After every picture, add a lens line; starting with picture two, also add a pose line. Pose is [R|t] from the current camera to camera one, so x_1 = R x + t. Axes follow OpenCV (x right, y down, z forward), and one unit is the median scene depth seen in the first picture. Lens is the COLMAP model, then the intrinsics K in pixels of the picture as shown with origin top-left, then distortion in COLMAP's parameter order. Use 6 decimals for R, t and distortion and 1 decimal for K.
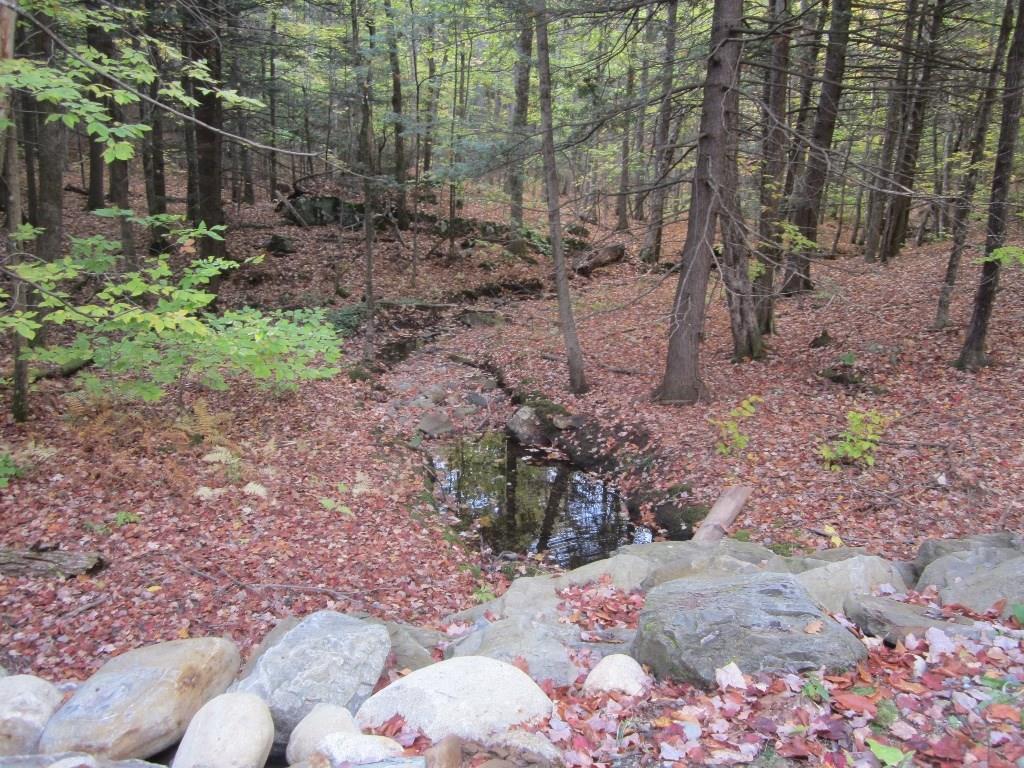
lens RADIAL K [[867.6, 0, 512.0], [0, 867.6, 384.0], [0, 0, 1]] dist [-0.037577, 0.010887]
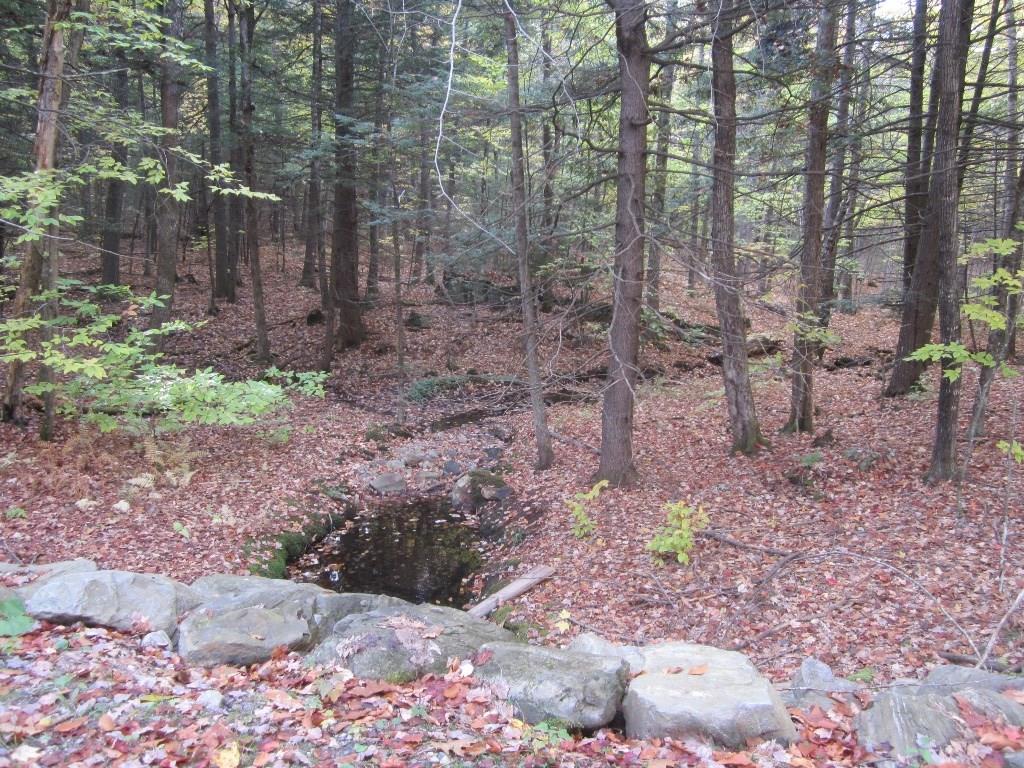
lens RADIAL K [[867.6, 0, 512.0], [0, 867.6, 384.0], [0, 0, 1]] dist [-0.037577, 0.010887]
pose [[0.931306, 0.062336, -0.358863, 0.446269], [-0.097637, 0.991914, -0.081083, -0.003736], [0.350907, 0.110552, 0.929862, 0.027955]]
